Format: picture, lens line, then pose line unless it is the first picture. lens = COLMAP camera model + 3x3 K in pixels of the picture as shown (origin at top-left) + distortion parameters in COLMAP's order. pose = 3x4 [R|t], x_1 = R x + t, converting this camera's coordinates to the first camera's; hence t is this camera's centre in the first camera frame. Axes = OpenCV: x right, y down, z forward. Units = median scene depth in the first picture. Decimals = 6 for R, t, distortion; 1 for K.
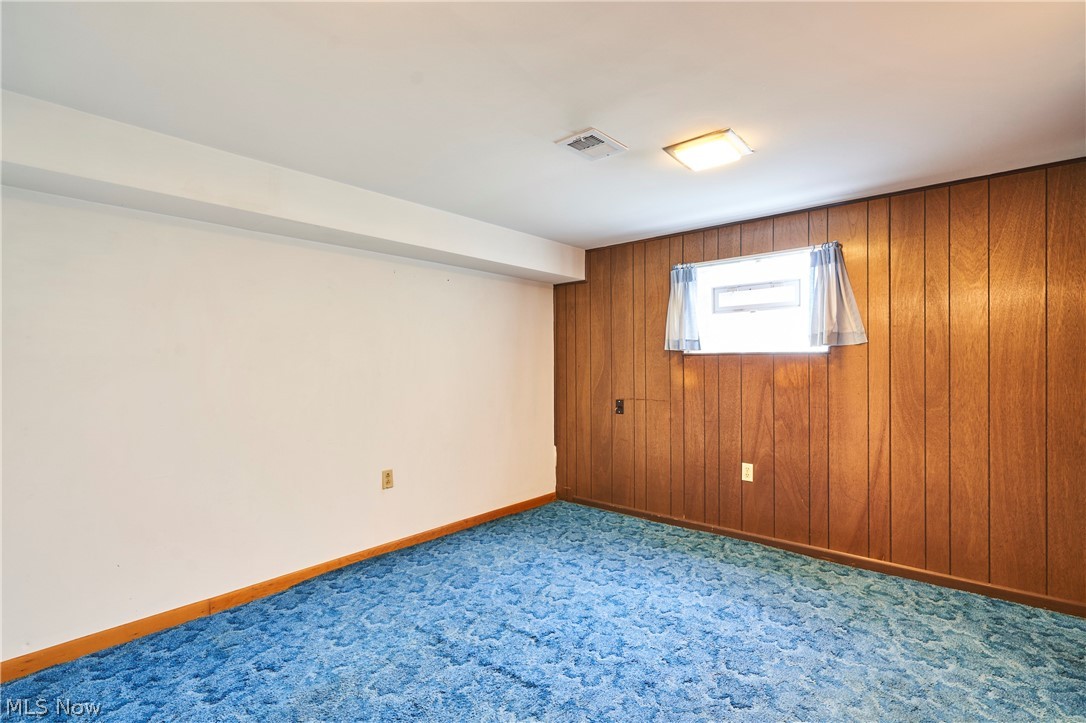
lens RADIAL K [[504.3, 0, 542.7], [0, 504.3, 363.6], [0, 0, 1]] dist [-0.003461, 0.000762]
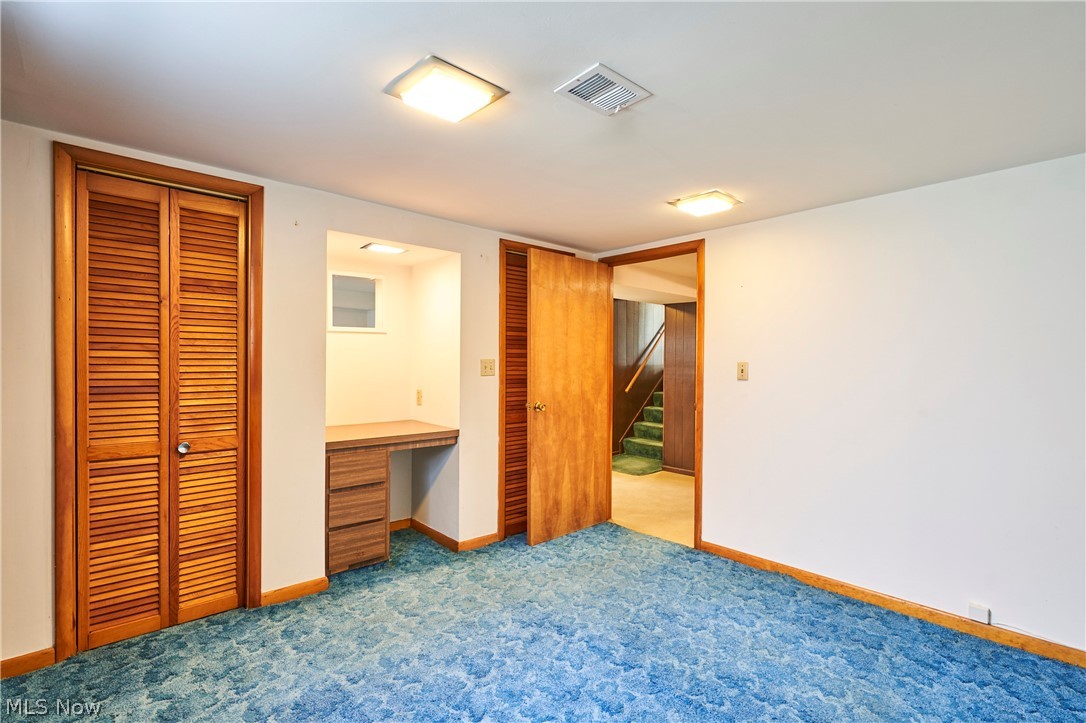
lens RADIAL K [[504.3, 0, 542.3], [0, 504.3, 364.8], [0, 0, 1]] dist [-0.003461, 0.000762]
pose [[-0.995084, -0.000982, 0.099030, 0.124157], [-0.000959, 1.000000, 0.000279, -0.011802], [-0.099030, 0.000183, -0.995084, 1.946458]]
